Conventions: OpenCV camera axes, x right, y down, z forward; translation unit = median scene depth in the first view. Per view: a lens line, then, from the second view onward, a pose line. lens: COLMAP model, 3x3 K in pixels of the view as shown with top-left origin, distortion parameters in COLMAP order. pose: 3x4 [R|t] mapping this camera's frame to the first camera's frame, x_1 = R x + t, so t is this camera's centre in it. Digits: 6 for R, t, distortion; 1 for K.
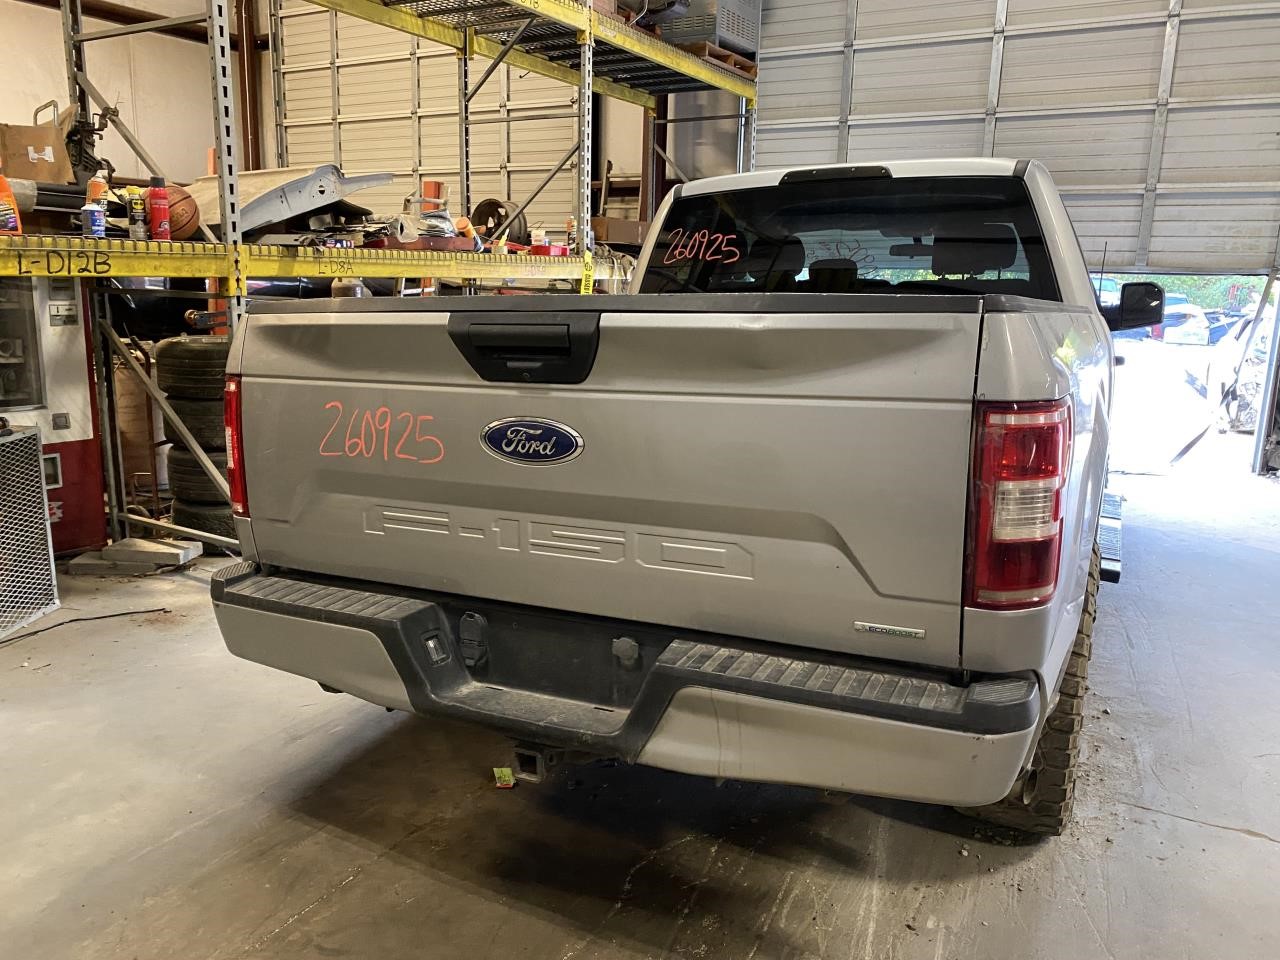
lens RADIAL K [[976.7, 0, 636.6], [0, 976.7, 482.7], [0, 0, 1]] dist [0.055736, -0.086196]
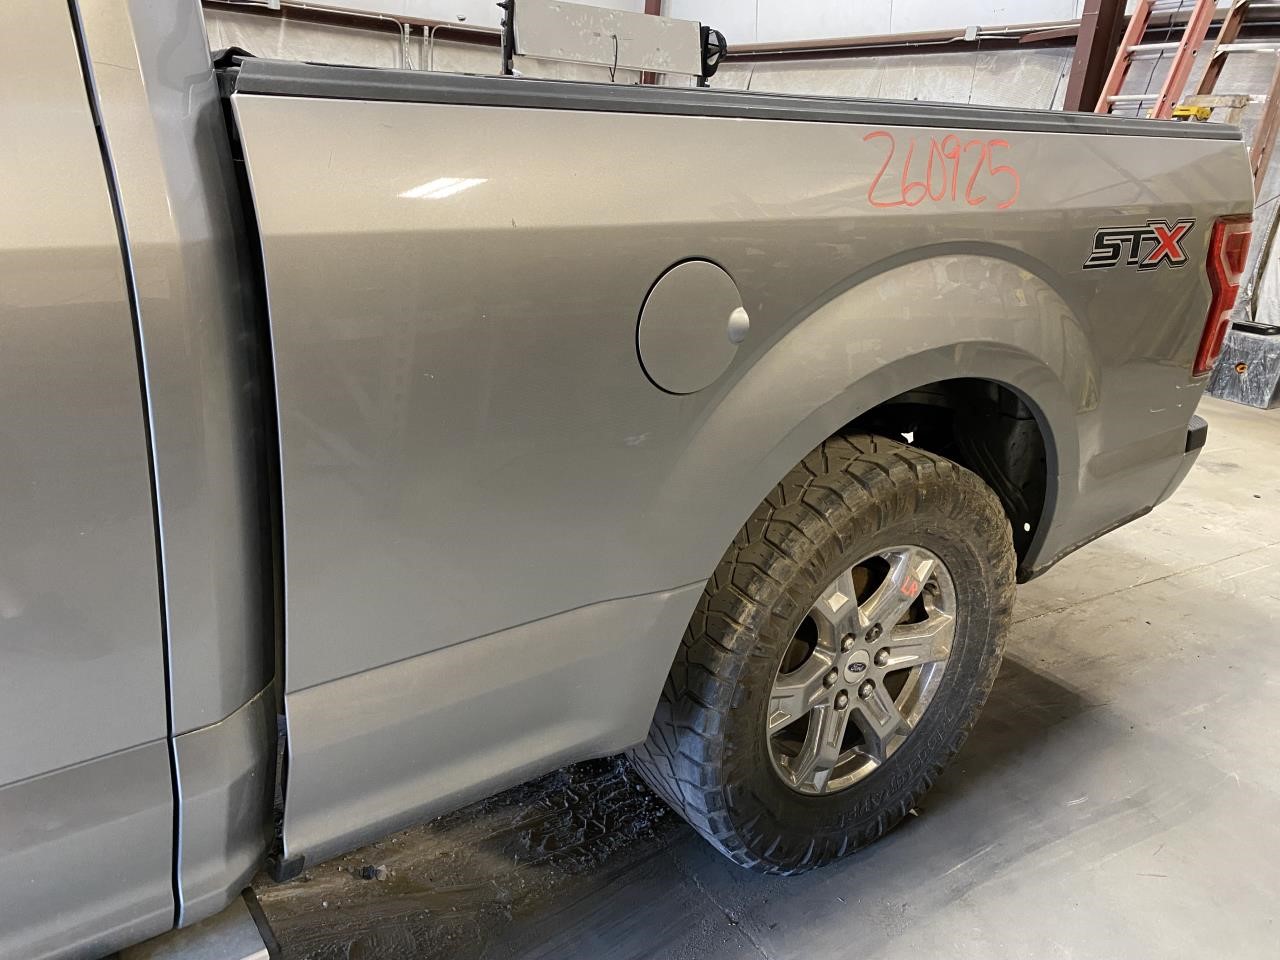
lens RADIAL K [[976.7, 0, 636.6], [0, 976.7, 482.7], [0, 0, 1]] dist [0.055736, -0.086196]
pose [[-0.877811, -0.239914, 0.414596, -0.420971], [0.006867, 0.859138, 0.511698, -0.425702], [-0.478958, 0.452021, -0.752513, 2.418351]]
